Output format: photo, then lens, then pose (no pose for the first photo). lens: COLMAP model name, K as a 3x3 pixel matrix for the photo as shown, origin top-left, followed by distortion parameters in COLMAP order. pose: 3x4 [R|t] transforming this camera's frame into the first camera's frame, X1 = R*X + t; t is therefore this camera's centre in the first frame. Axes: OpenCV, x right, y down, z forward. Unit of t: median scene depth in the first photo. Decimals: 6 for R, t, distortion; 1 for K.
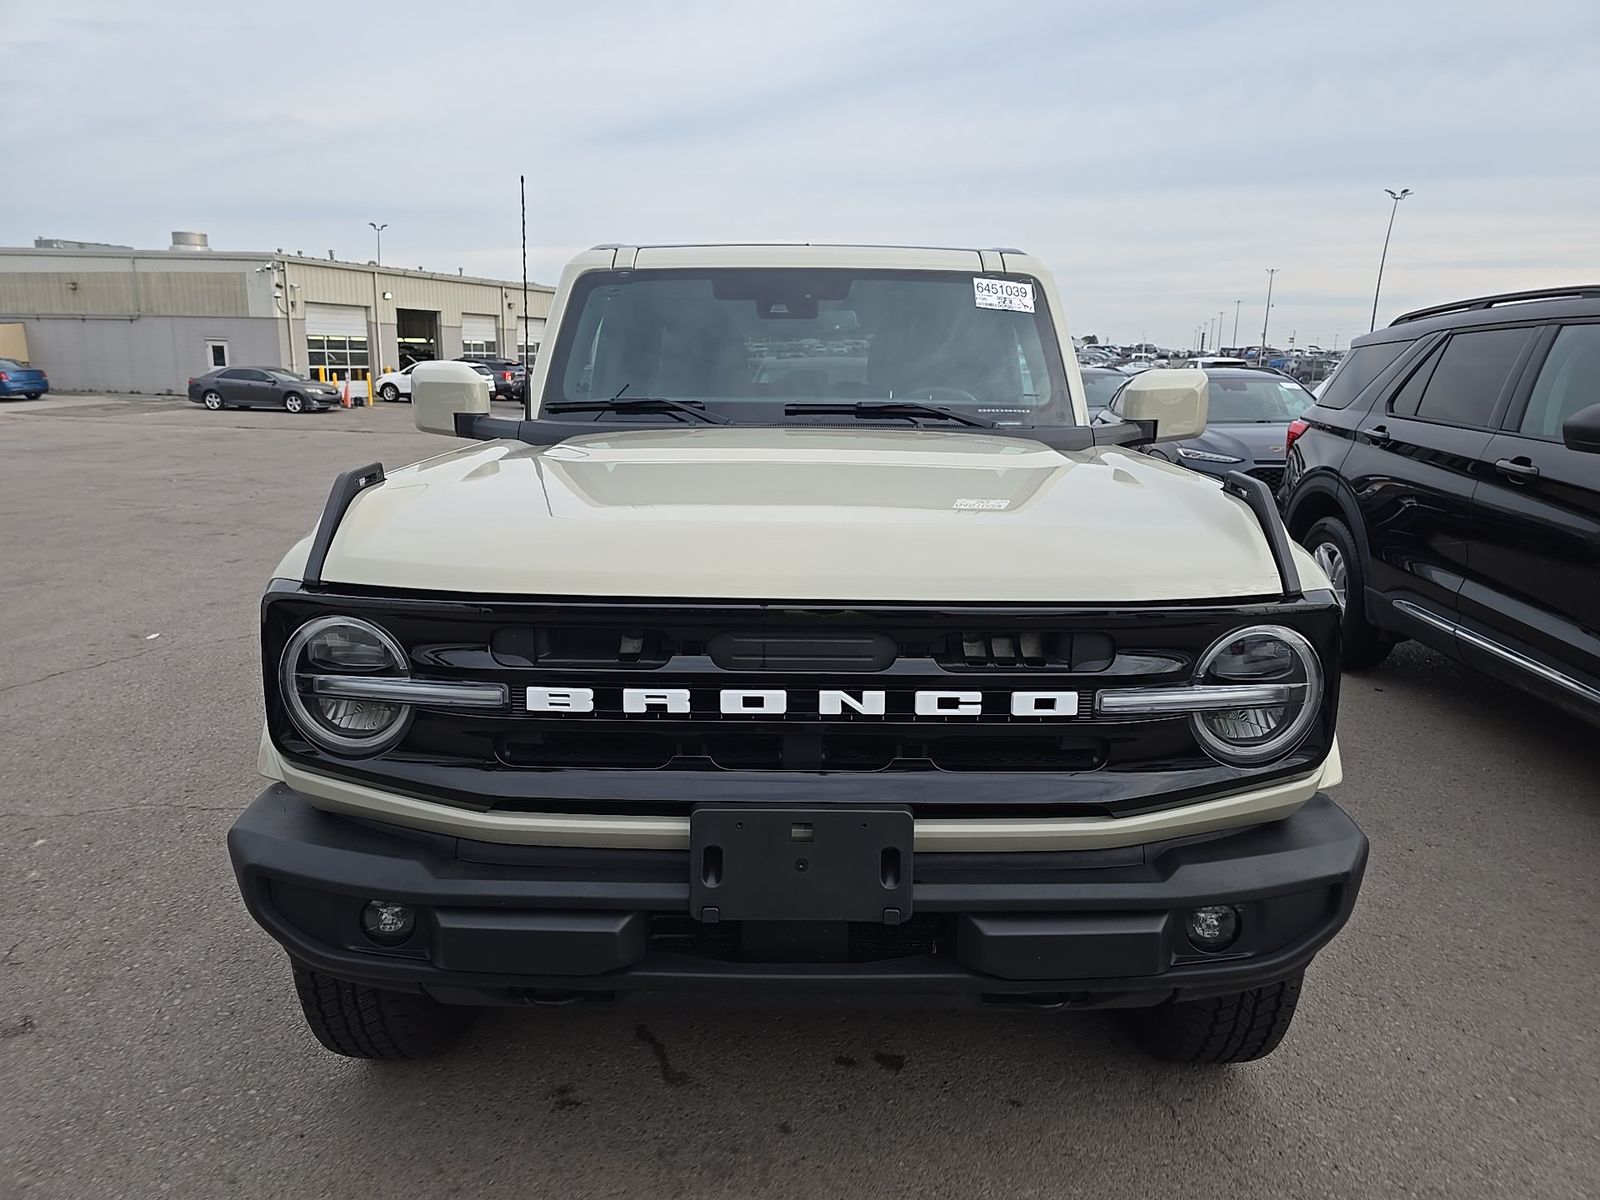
lens RADIAL K [[1074.8, 0, 803.8], [0, 1074.8, 599.1], [0, 0, 1]] dist [0.028371, -0.027490]
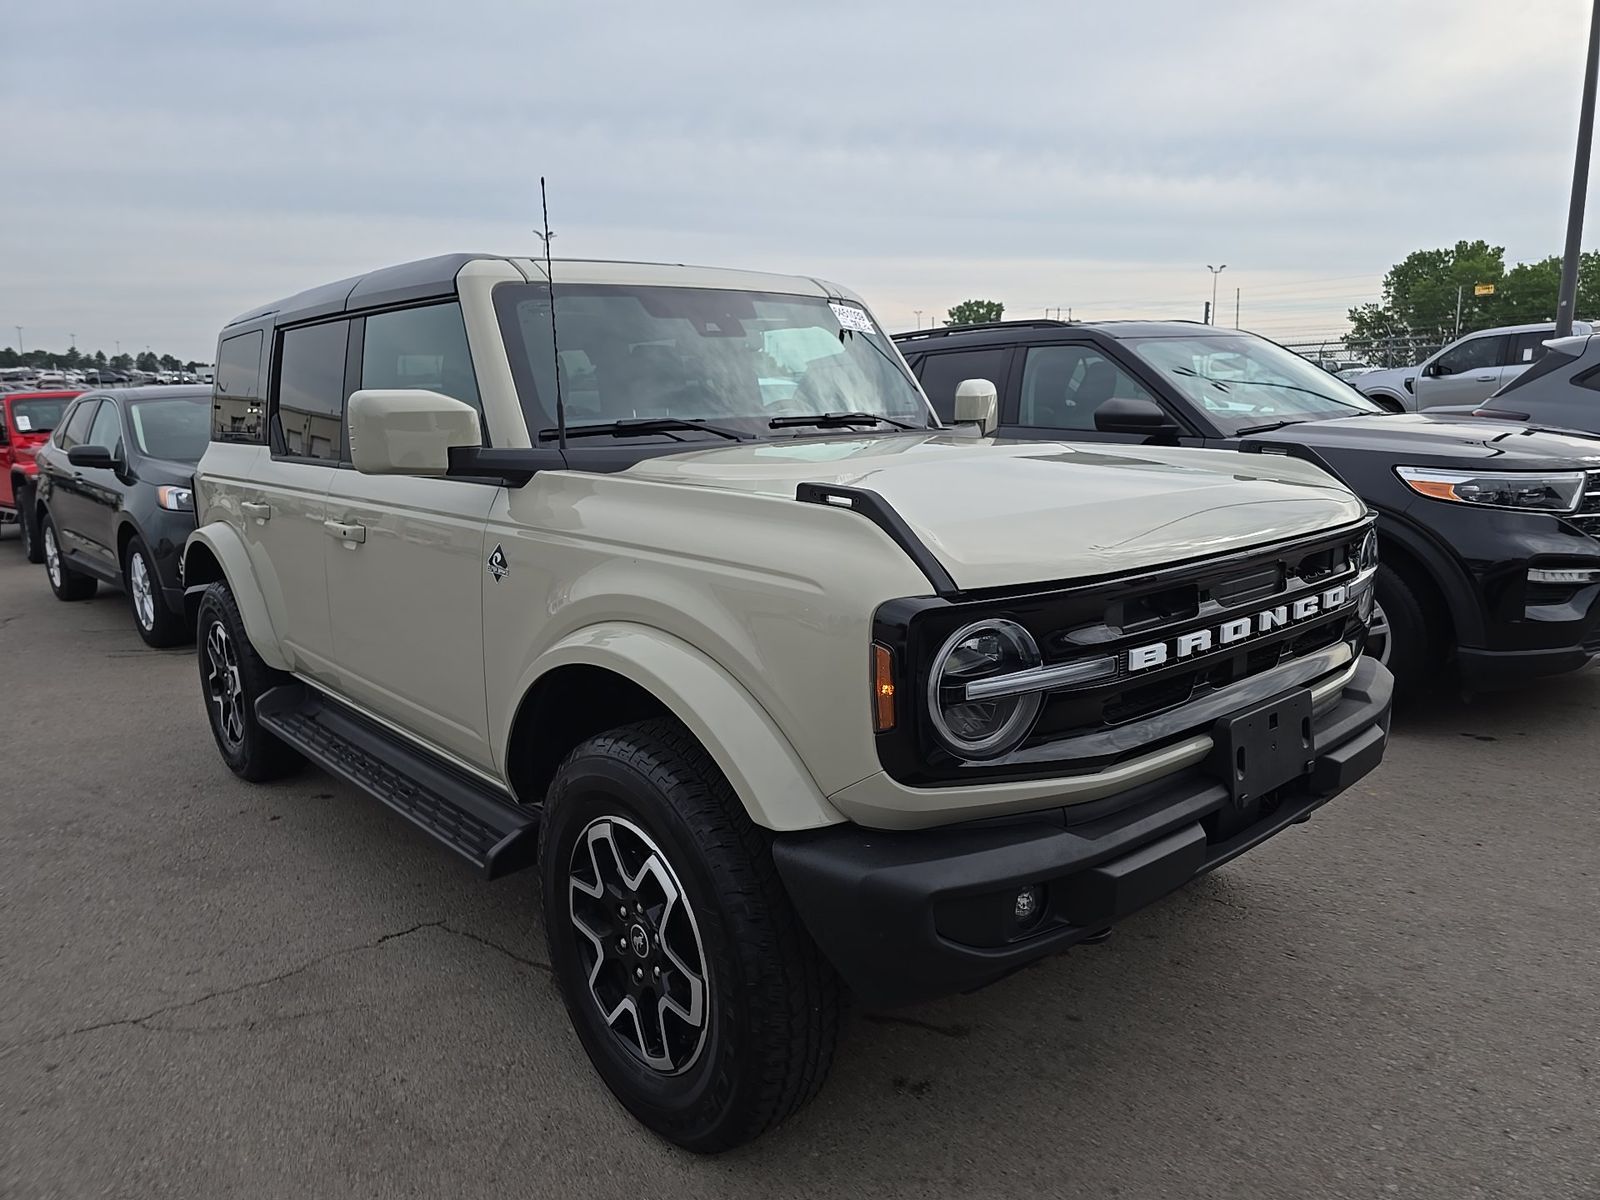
lens RADIAL K [[1089.0, 0, 806.9], [0, 1089.0, 606.5], [0, 0, 1]] dist [-0.001104, -0.002020]
pose [[0.749133, -0.152643, 0.644593, -1.185318], [0.164753, 0.985445, 0.041885, -0.066580], [-0.641604, 0.074821, 0.763378, 0.309937]]
